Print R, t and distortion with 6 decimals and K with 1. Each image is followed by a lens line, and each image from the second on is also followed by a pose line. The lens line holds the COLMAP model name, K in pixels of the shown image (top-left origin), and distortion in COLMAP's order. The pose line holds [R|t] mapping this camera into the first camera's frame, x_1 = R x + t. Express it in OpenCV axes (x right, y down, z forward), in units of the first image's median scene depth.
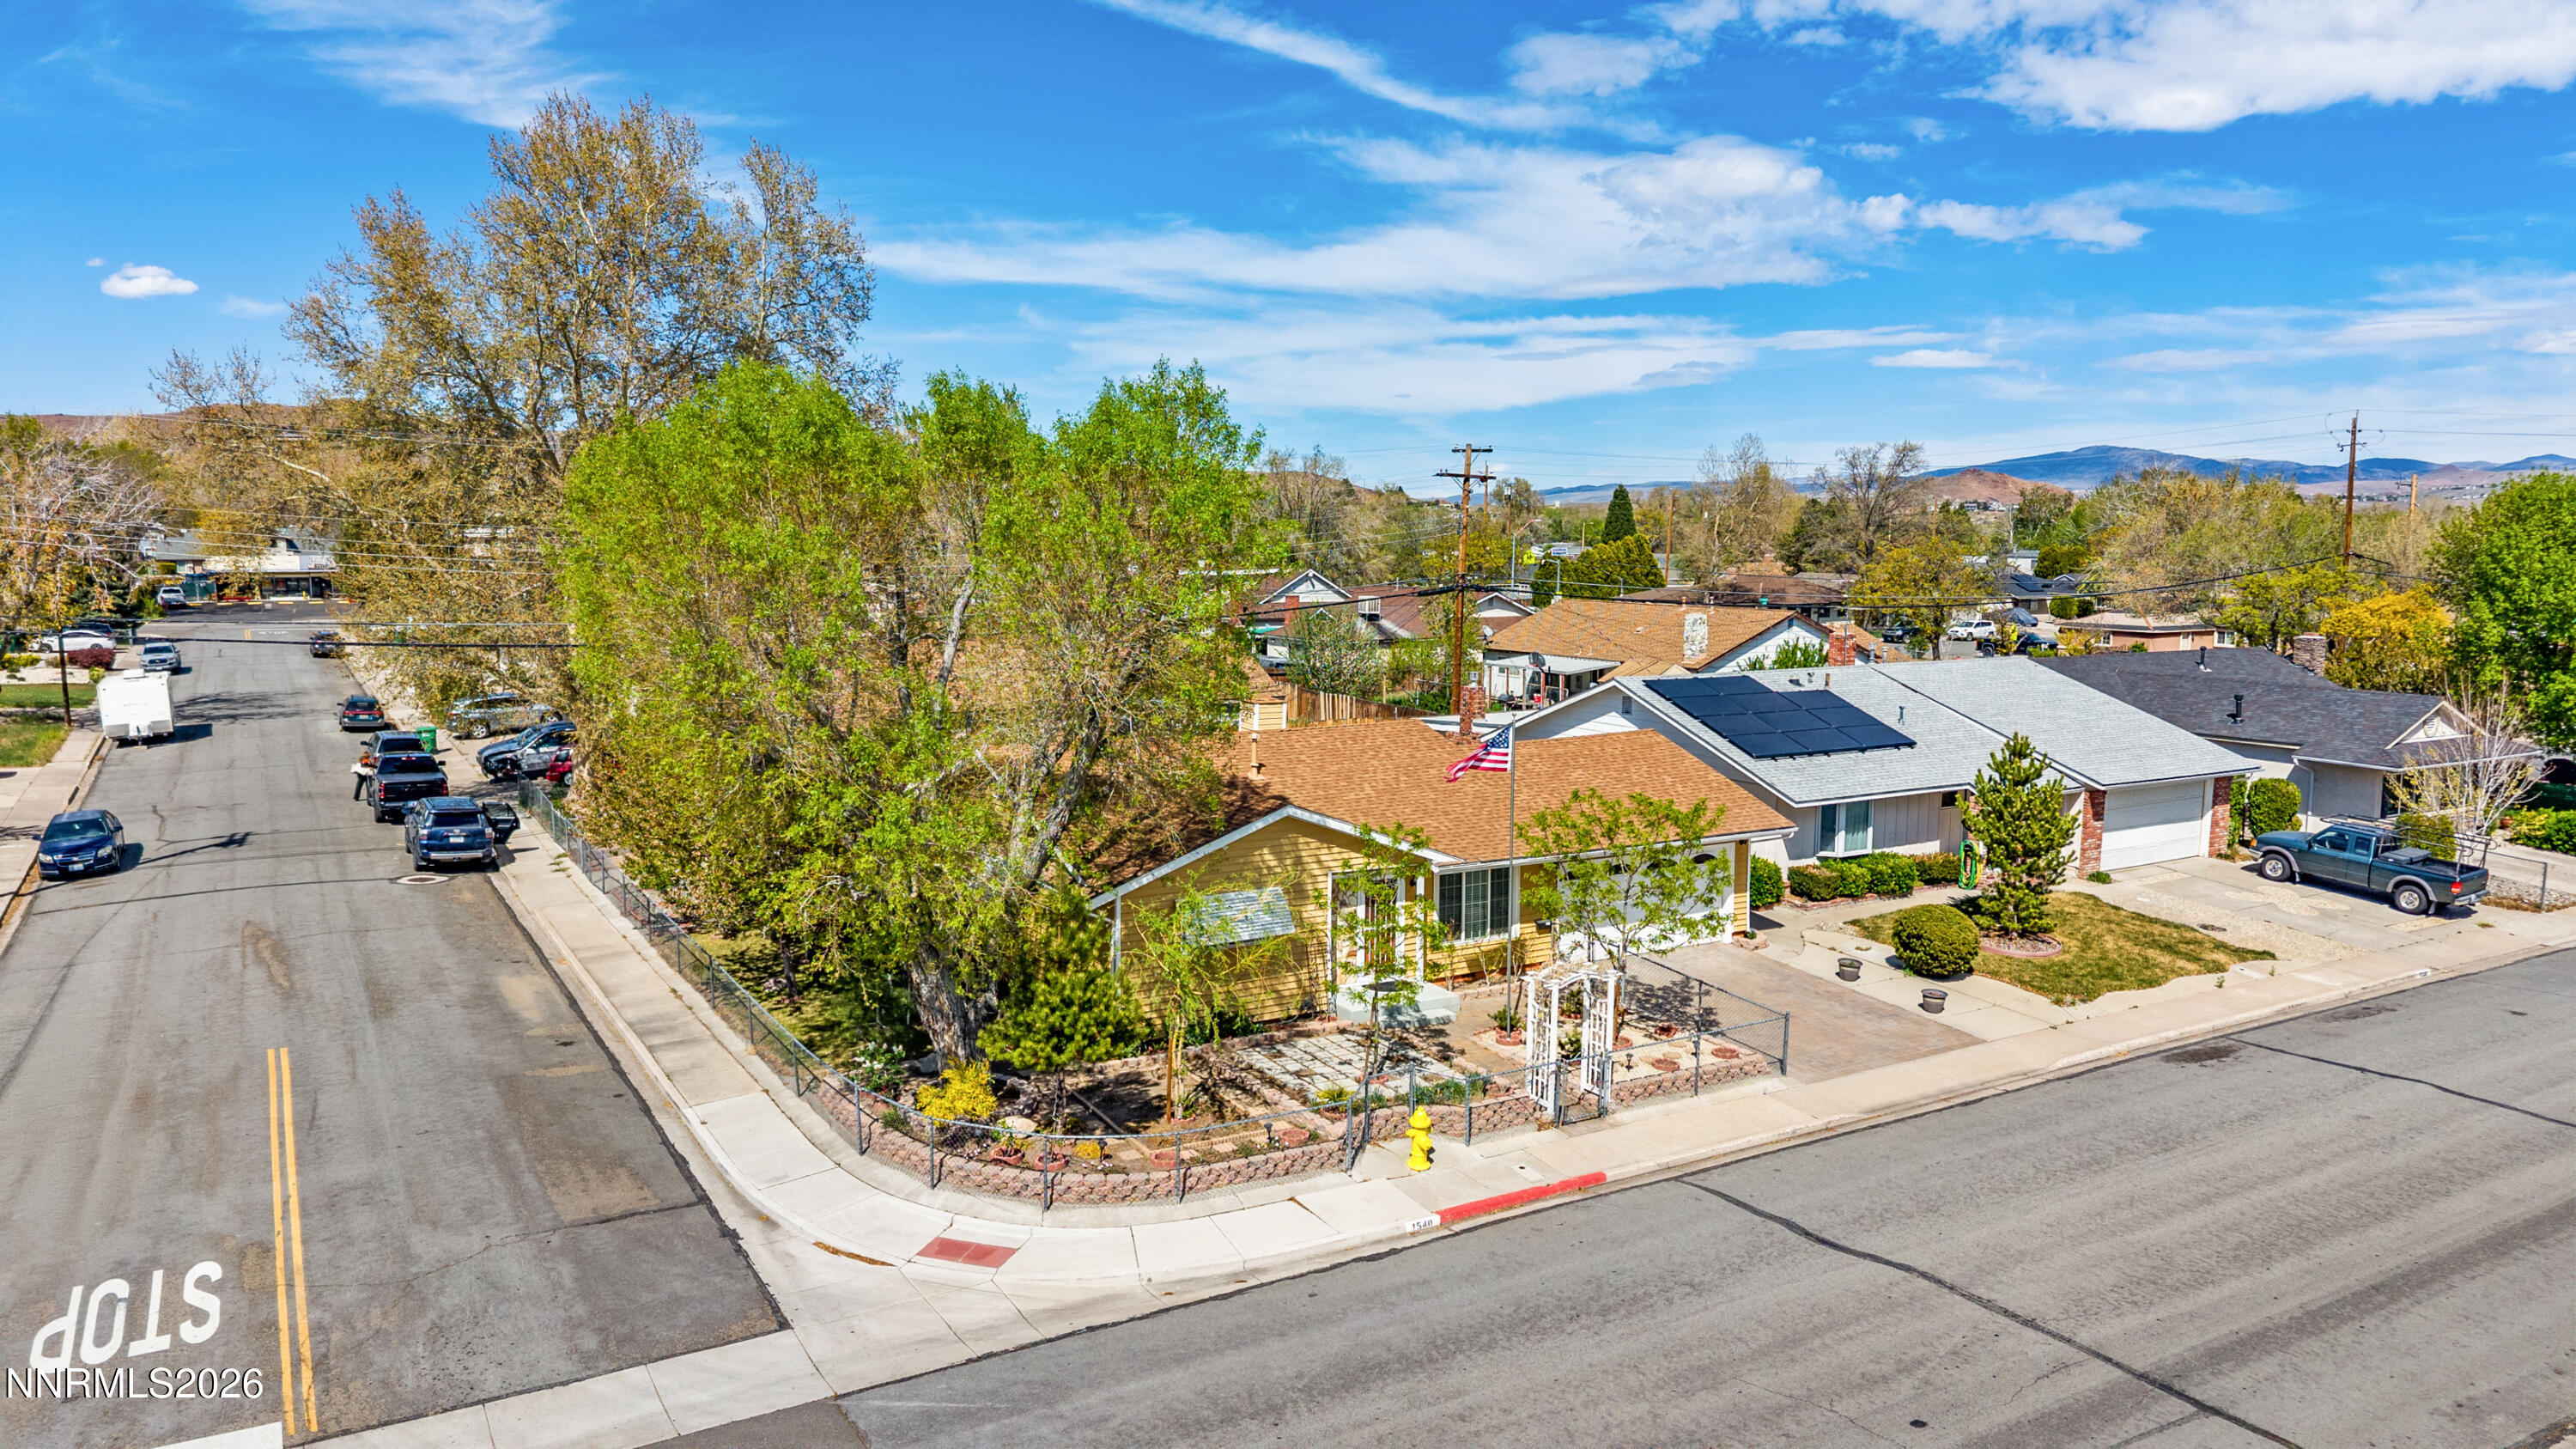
lens RADIAL K [[1697.2, 0, 1282.6], [0, 1697.2, 724.2], [0, 0, 1]] dist [0.011801, -0.015670]
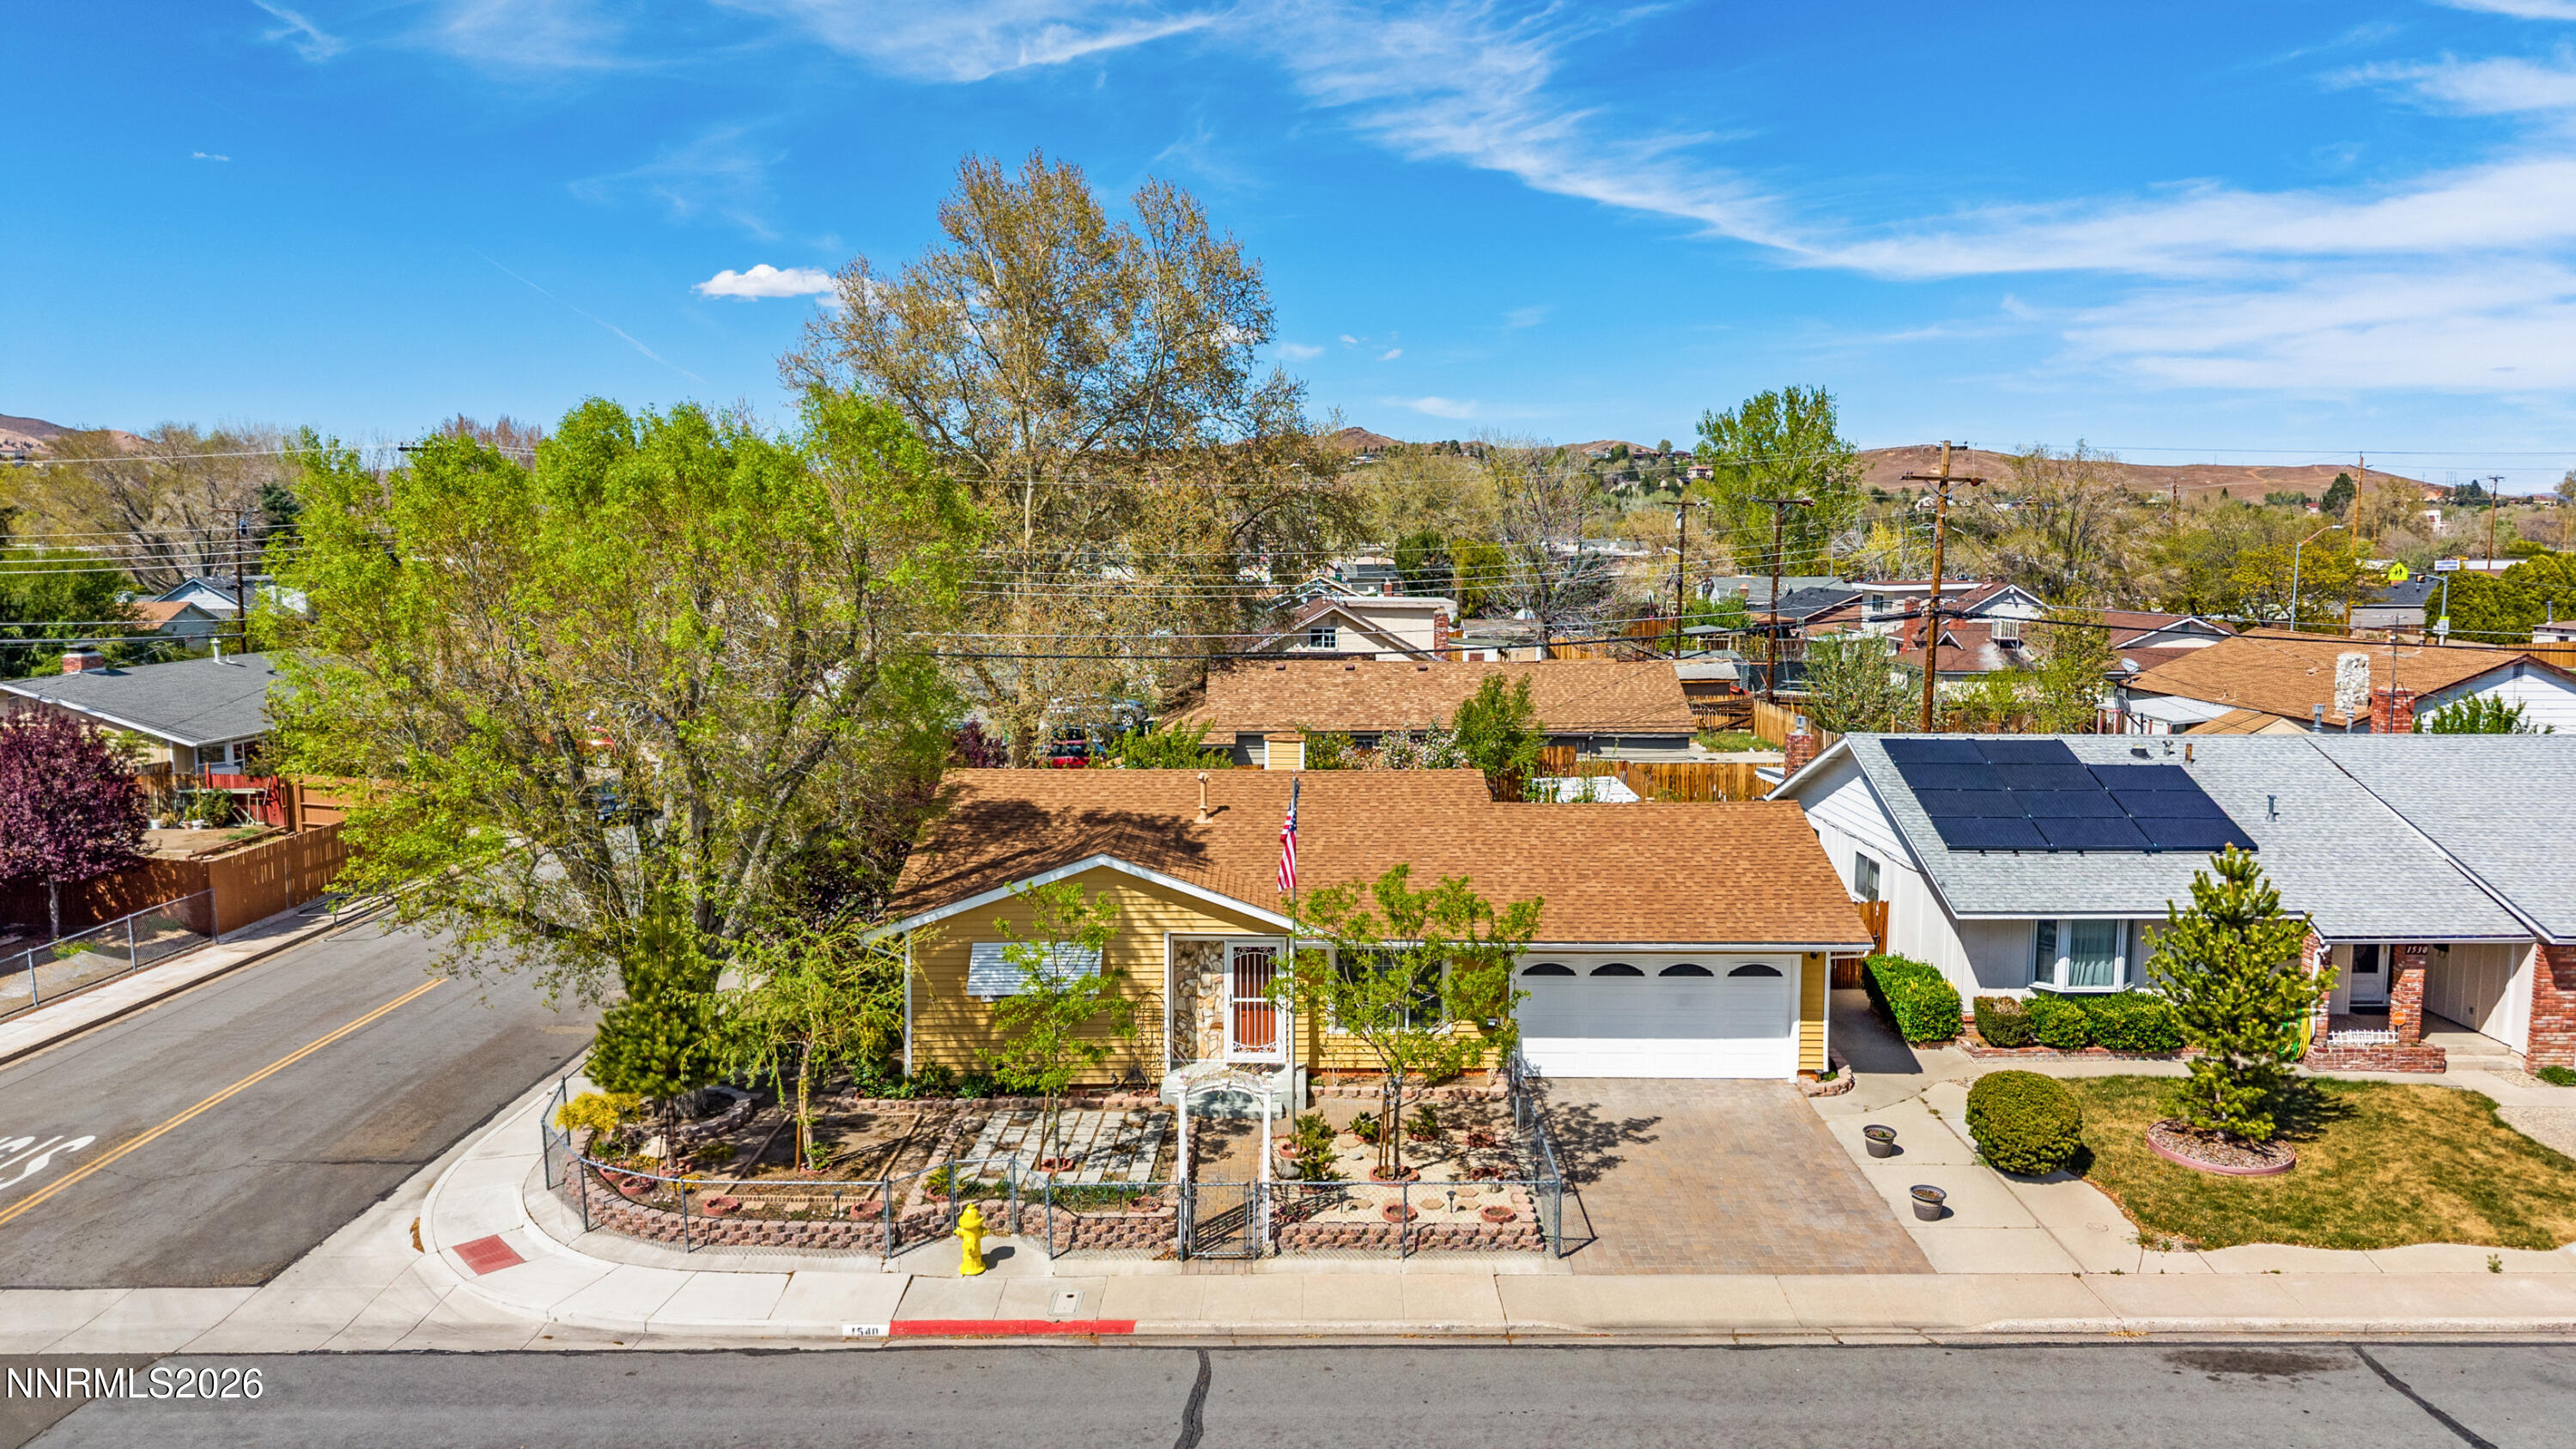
lens RADIAL K [[1697.2, 0, 1296.3], [0, 1697.2, 723.3], [0, 0, 1]] dist [0.011801, -0.015670]
pose [[0.860802, 0.050540, -0.506425, 0.594206], [-0.052865, 0.998554, 0.009795, -0.042090], [0.506188, 0.018340, 0.862228, 0.267057]]
